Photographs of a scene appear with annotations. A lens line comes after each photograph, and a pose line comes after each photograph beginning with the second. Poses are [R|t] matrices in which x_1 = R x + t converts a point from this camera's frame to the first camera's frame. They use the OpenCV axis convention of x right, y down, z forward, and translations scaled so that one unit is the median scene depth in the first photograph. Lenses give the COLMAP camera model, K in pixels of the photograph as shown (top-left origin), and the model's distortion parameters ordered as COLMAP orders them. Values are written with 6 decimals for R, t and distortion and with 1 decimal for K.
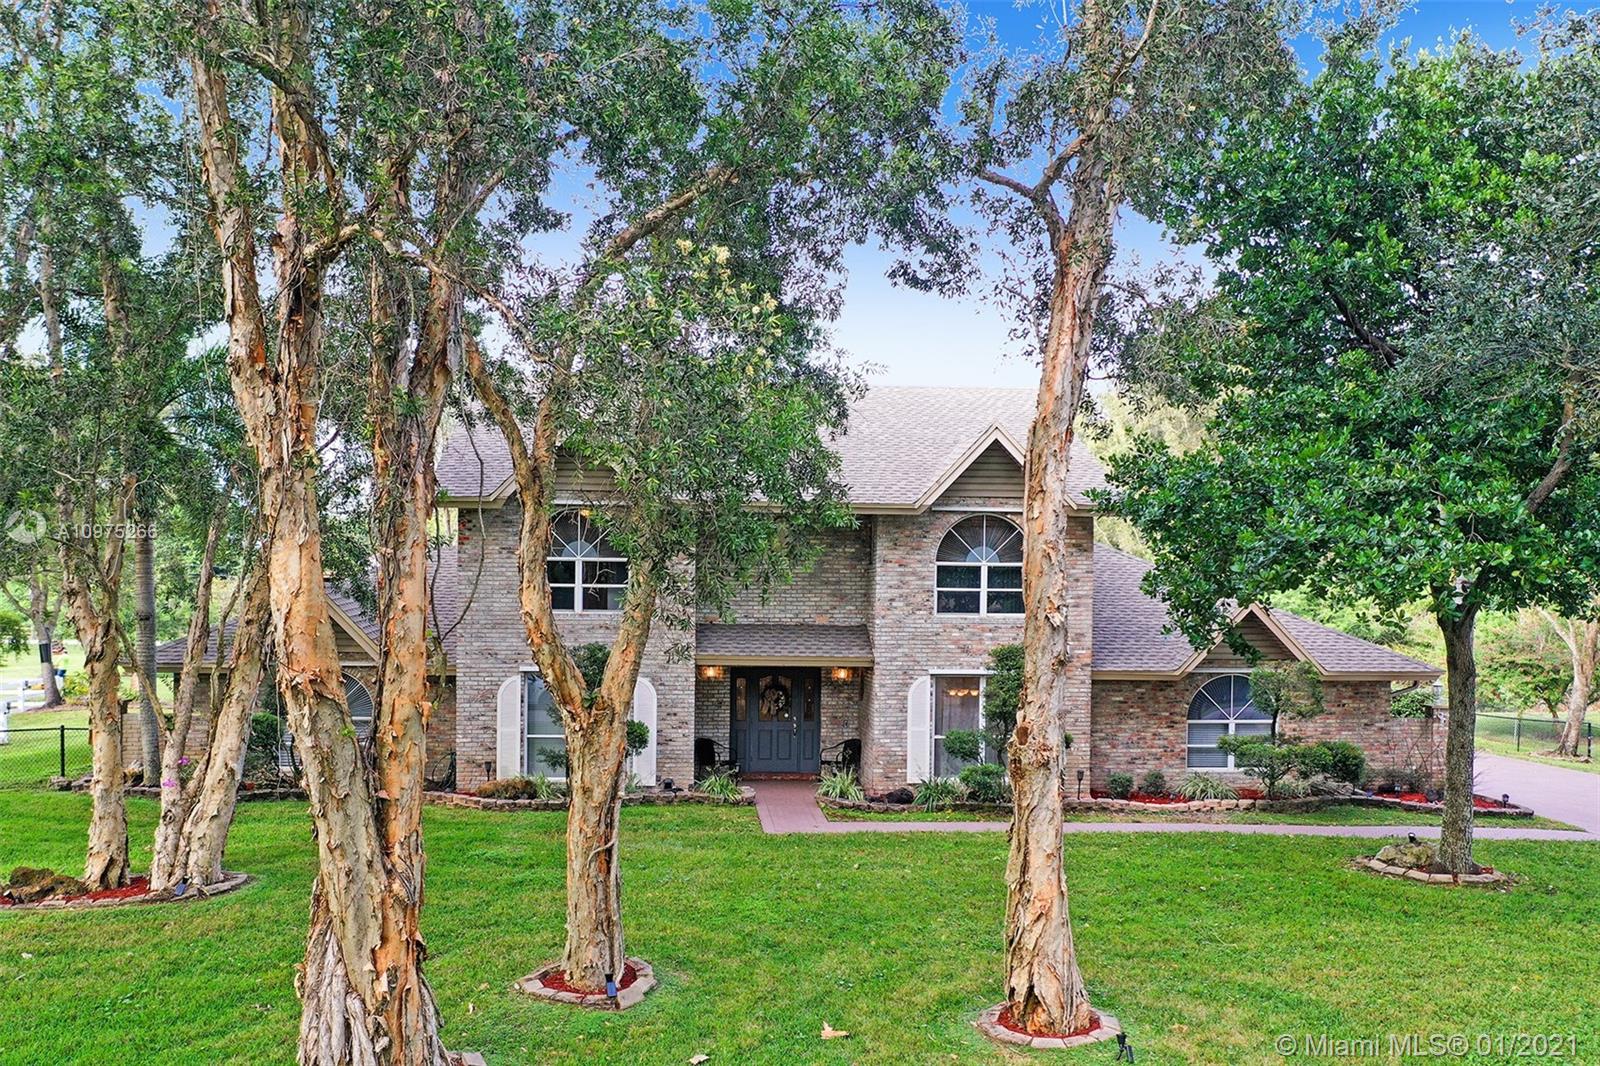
lens RADIAL K [[1338.9, 0, 782.2], [0, 1338.9, 561.1], [0, 0, 1]] dist [-0.016932, -0.009290]
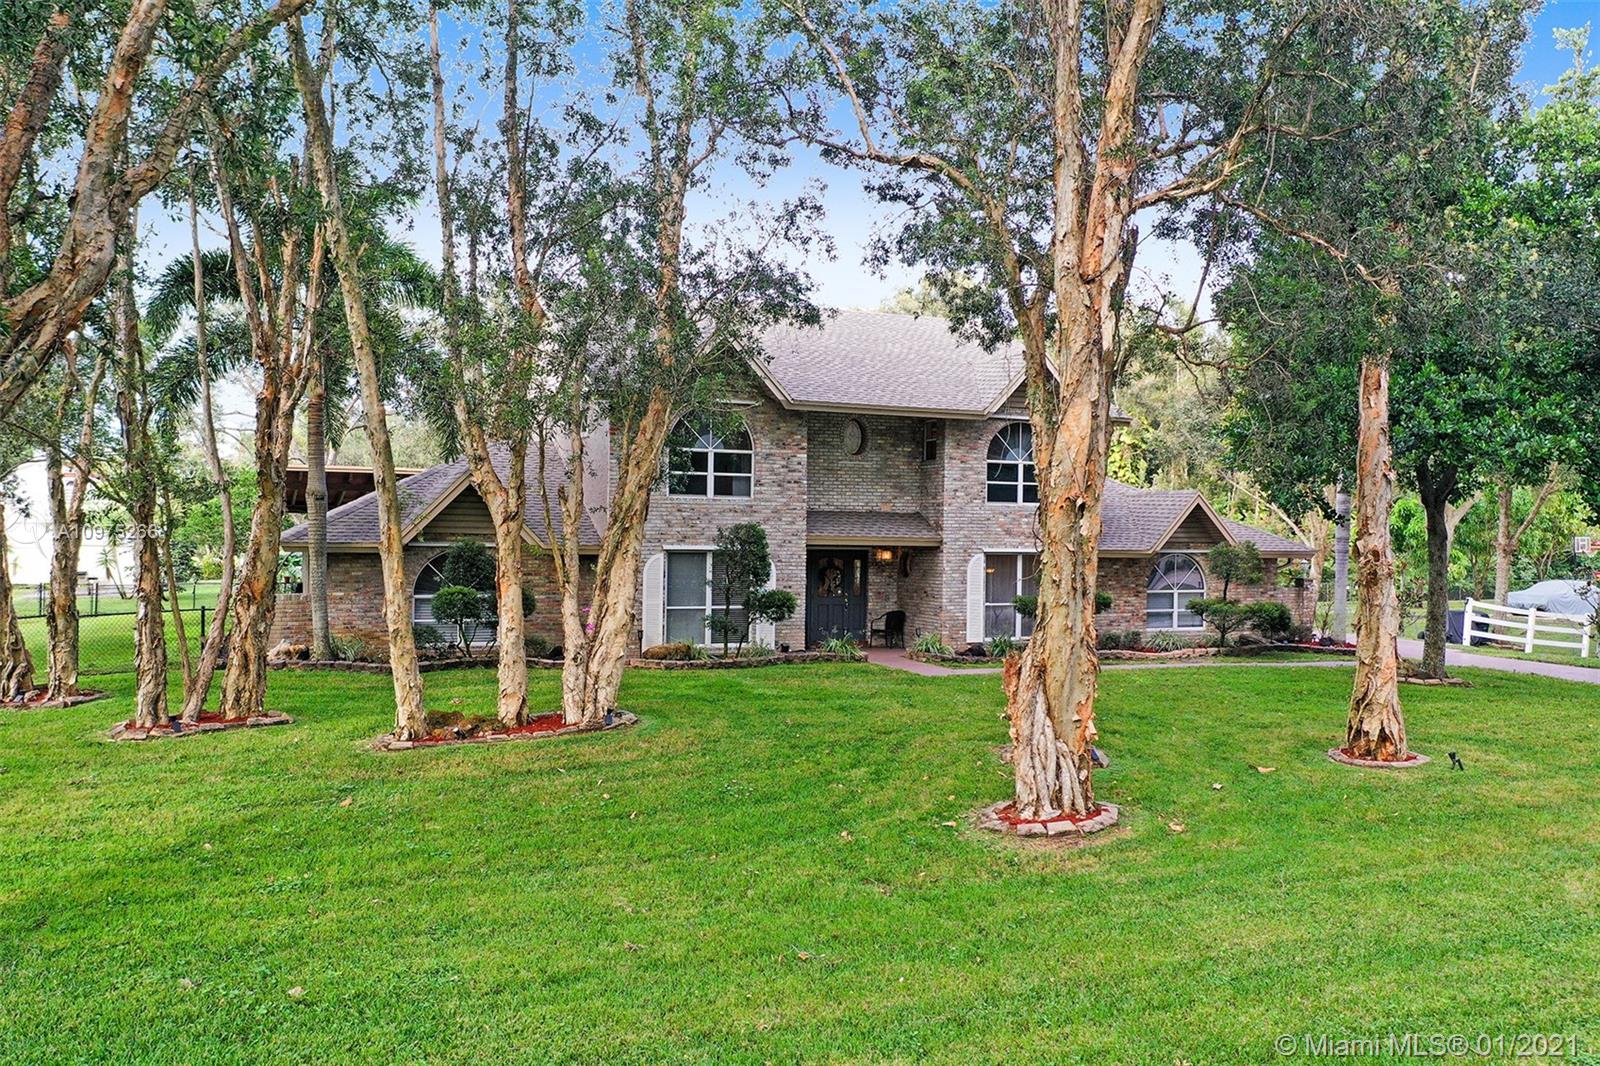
lens RADIAL K [[1315.9, 0, 799.9], [0, 1315.9, 486.2], [0, 0, 1]] dist [-0.002204, -0.002977]
pose [[0.945584, 0.012823, 0.325125, -0.435377], [-0.010711, 0.999908, -0.008287, 0.036563], [-0.325202, 0.004354, 0.945635, -0.072637]]
